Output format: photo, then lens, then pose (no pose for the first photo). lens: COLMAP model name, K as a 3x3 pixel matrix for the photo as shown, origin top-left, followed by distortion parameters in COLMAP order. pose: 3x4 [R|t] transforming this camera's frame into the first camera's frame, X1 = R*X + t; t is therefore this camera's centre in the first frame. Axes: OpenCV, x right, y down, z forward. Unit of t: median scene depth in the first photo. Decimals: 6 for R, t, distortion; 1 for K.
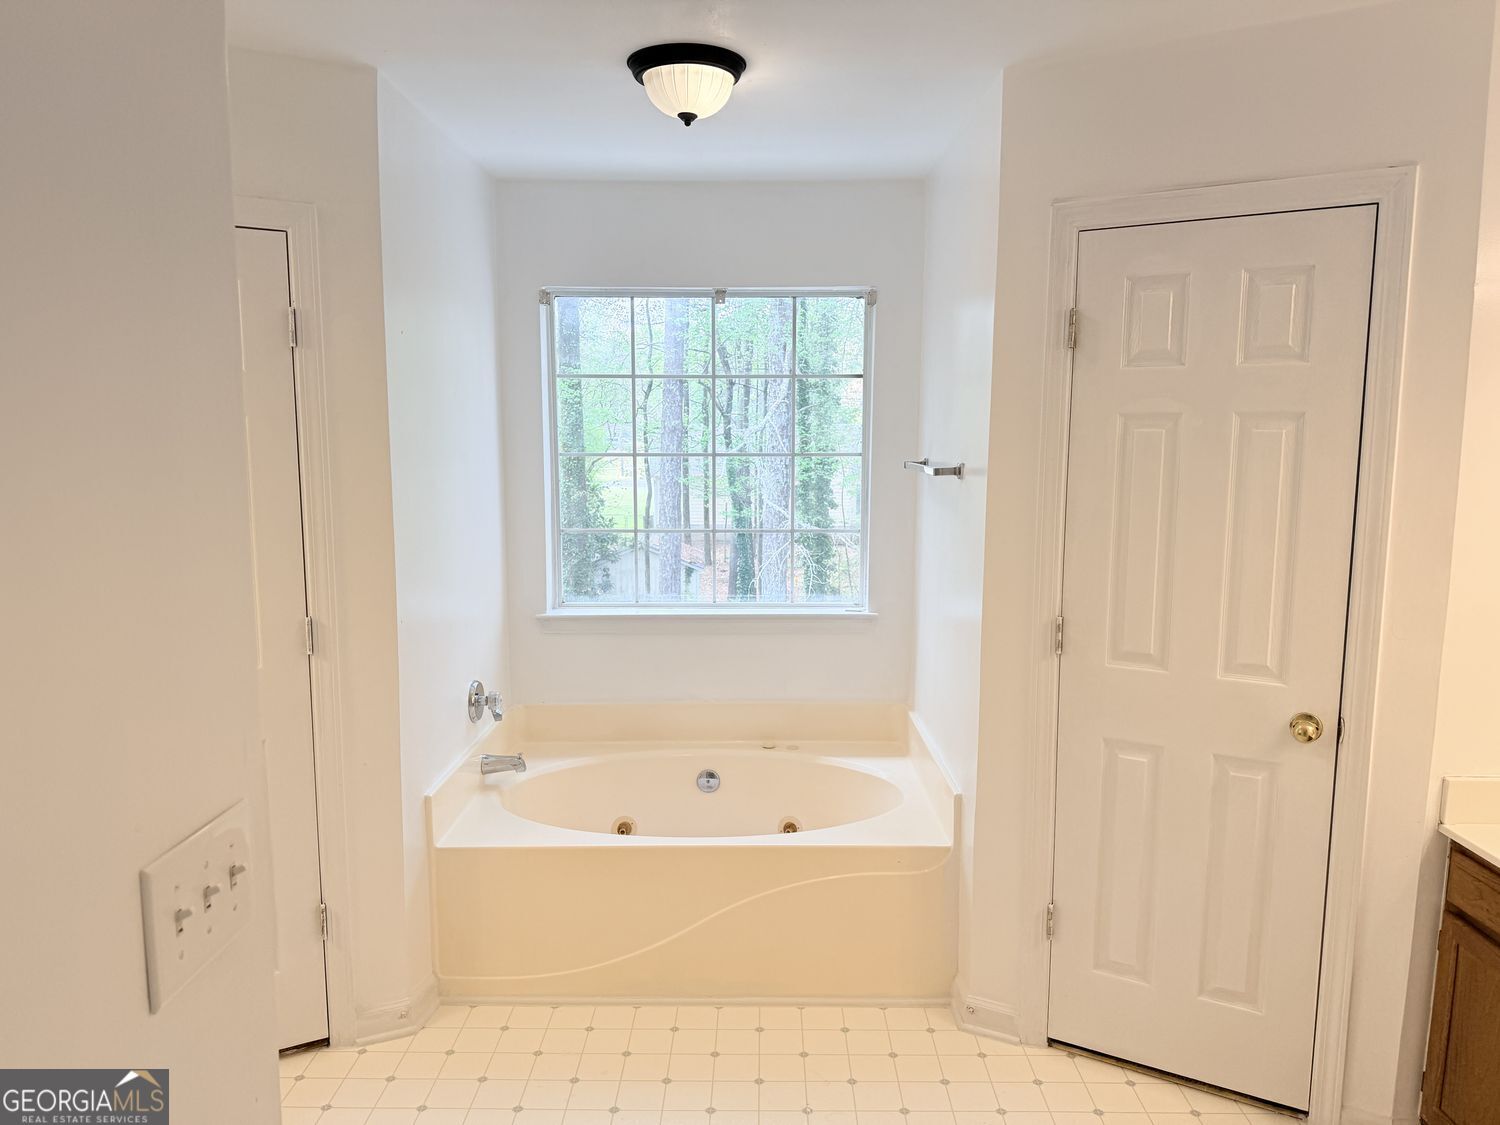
lens RADIAL K [[1067.8, 0, 746.5], [0, 1067.8, 564.2], [0, 0, 1]] dist [0.036247, -0.045355]
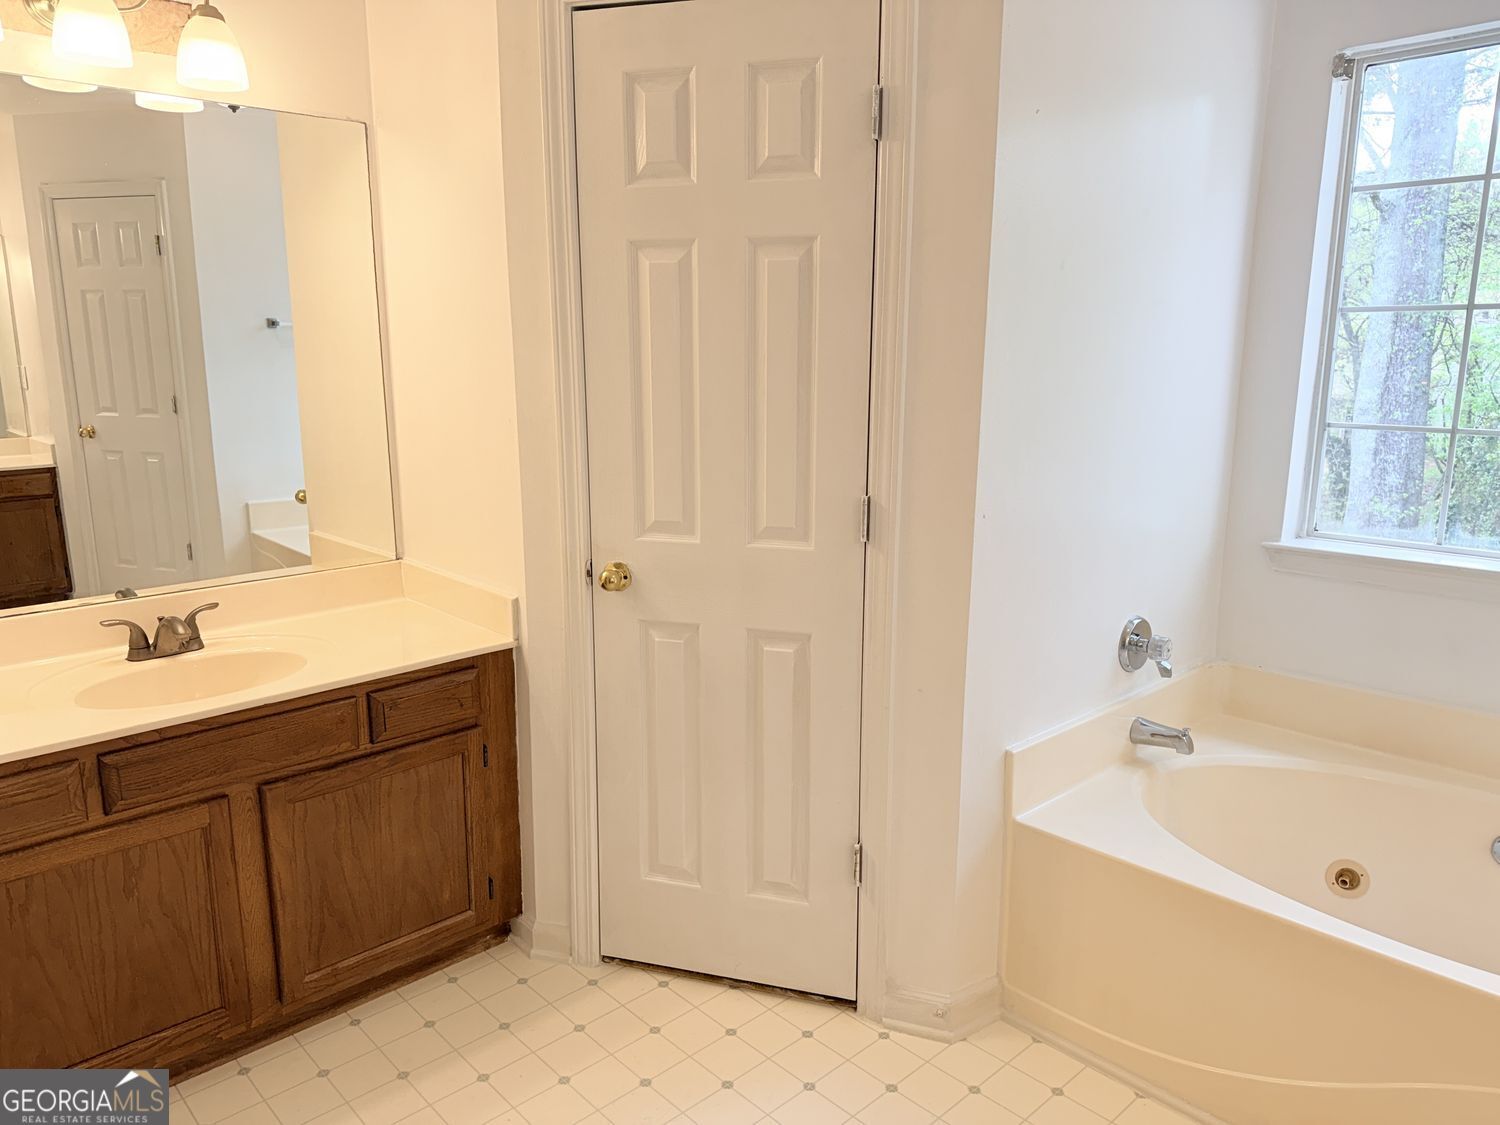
lens RADIAL K [[1067.8, 0, 754.3], [0, 1067.8, 571.6], [0, 0, 1]] dist [0.036247, -0.045355]
pose [[0.695467, 0.145414, -0.703691, 0.087774], [-0.091480, 0.989258, 0.114015, 0.020941], [0.712711, -0.014920, 0.701299, 0.337634]]
